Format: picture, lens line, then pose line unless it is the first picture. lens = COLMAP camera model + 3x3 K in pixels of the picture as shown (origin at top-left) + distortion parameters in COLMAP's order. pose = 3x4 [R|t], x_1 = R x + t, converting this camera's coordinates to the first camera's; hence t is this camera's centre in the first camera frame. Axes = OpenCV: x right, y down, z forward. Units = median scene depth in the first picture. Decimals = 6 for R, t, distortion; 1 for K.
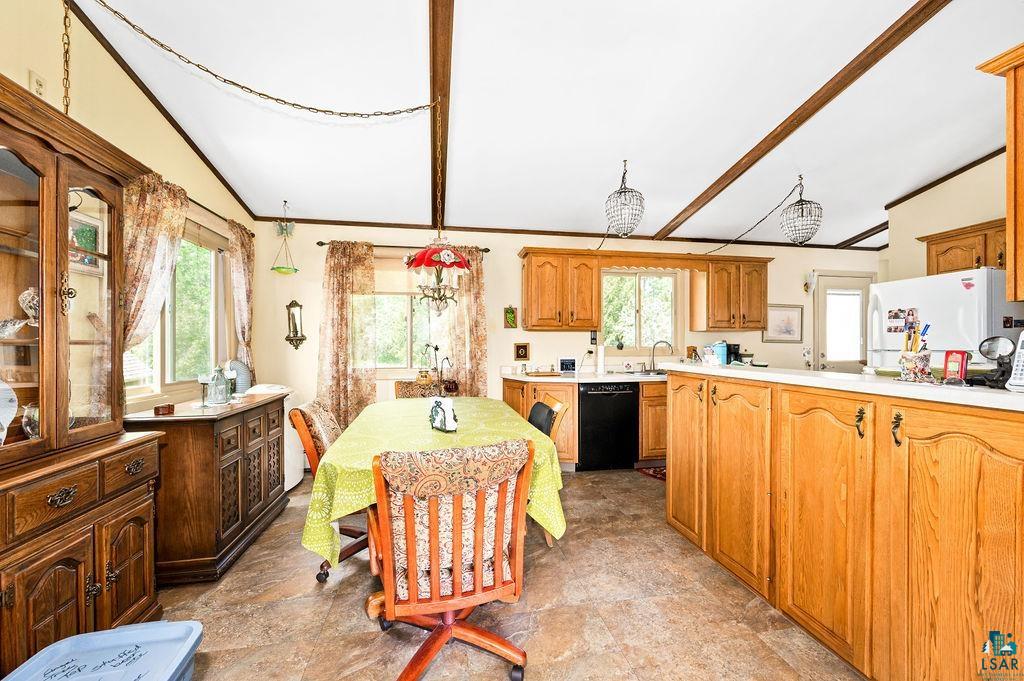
lens RADIAL K [[407.0, 0, 509.4], [0, 407.0, 343.8], [0, 0, 1]] dist [-0.002497, -0.000153]
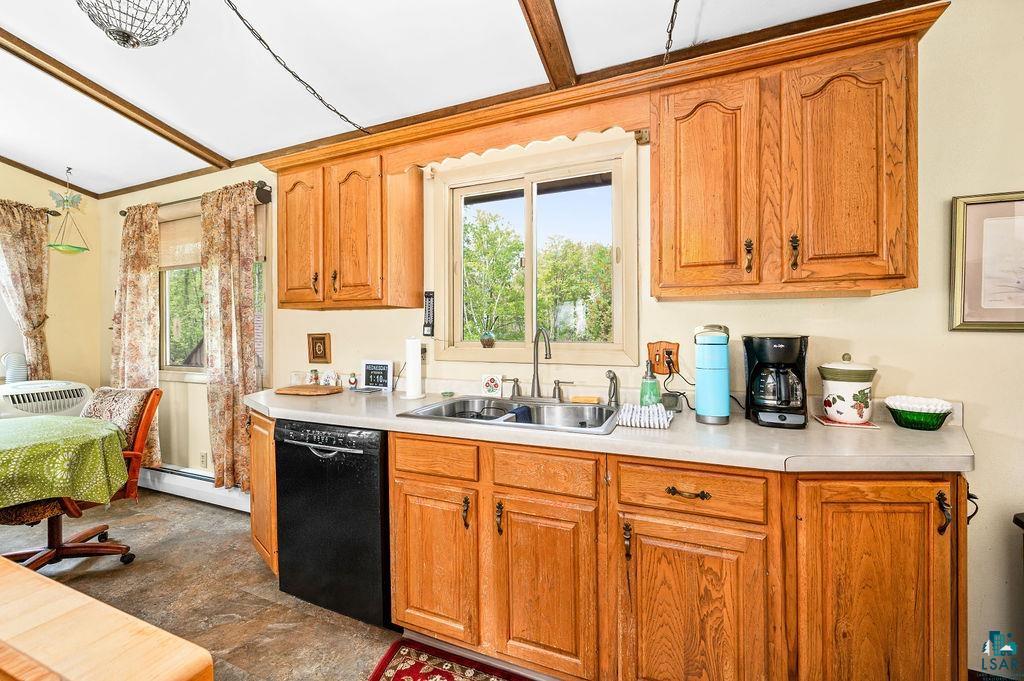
lens RADIAL K [[407.0, 0, 511.4], [0, 407.0, 335.1], [0, 0, 1]] dist [-0.002497, -0.000153]
pose [[0.841112, 0.002340, -0.540856, 0.562500], [-0.001544, 0.999997, 0.001926, -0.000647], [0.540859, -0.000785, 0.841113, 0.639014]]
